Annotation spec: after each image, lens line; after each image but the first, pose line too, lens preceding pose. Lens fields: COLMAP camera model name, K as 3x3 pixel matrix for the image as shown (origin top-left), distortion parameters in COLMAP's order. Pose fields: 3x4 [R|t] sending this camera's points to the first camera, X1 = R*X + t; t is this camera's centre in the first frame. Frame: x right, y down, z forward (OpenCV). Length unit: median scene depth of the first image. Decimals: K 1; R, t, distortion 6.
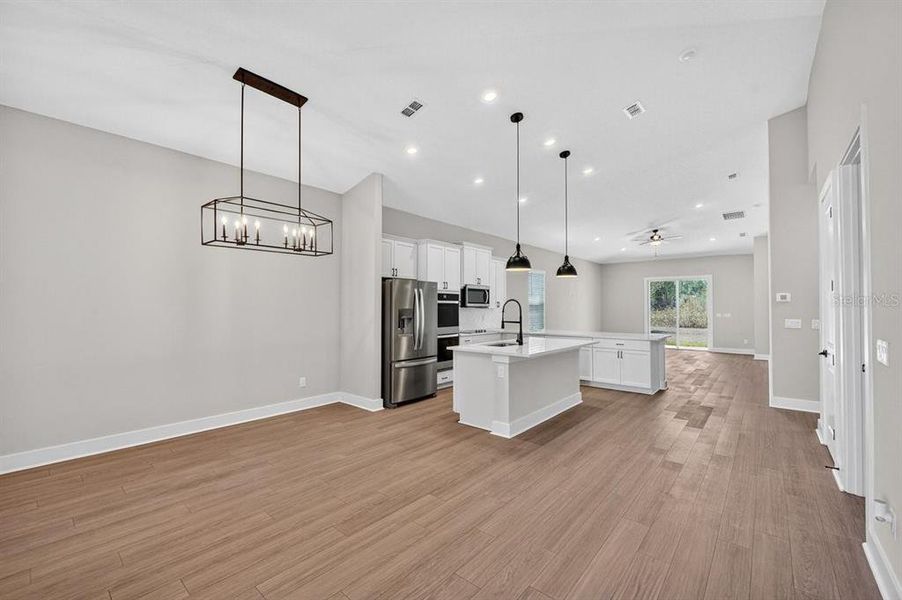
lens RADIAL K [[376.9, 0, 452.1], [0, 376.9, 302.8], [0, 0, 1]] dist [-0.005298, -0.000338]
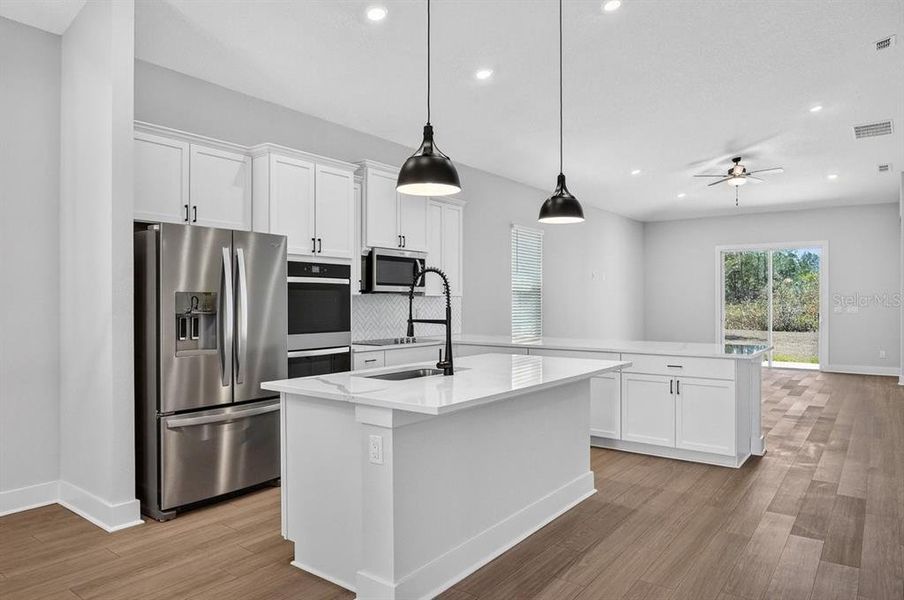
lens RADIAL K [[583.6, 0, 455.5], [0, 583.6, 306.5], [0, 0, 1]] dist [-0.031193, 0.006077]
pose [[0.998279, -0.003150, 0.058555, 0.118713], [0.001944, 0.999785, 0.020637, 0.016634], [-0.058607, -0.020488, 0.998071, 0.268462]]
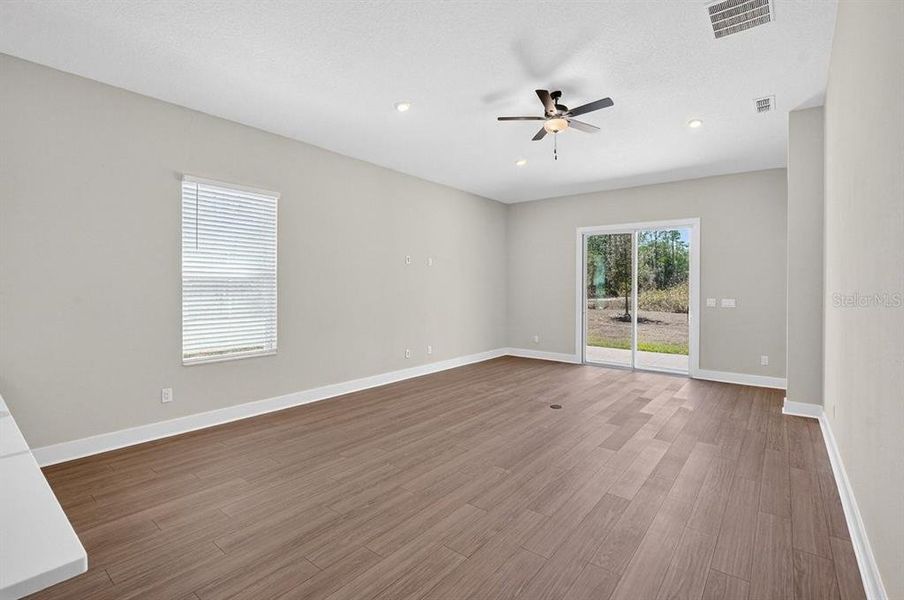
lens RADIAL K [[408.0, 0, 482.1], [0, 408.0, 289.3], [0, 0, 1]] dist [-0.012421, -0.000882]
pose [[0.998106, 0.003439, 0.061425, 0.743627], [-0.004804, 0.999745, 0.022087, 0.011806], [-0.061334, -0.022340, 0.997867, 0.967464]]
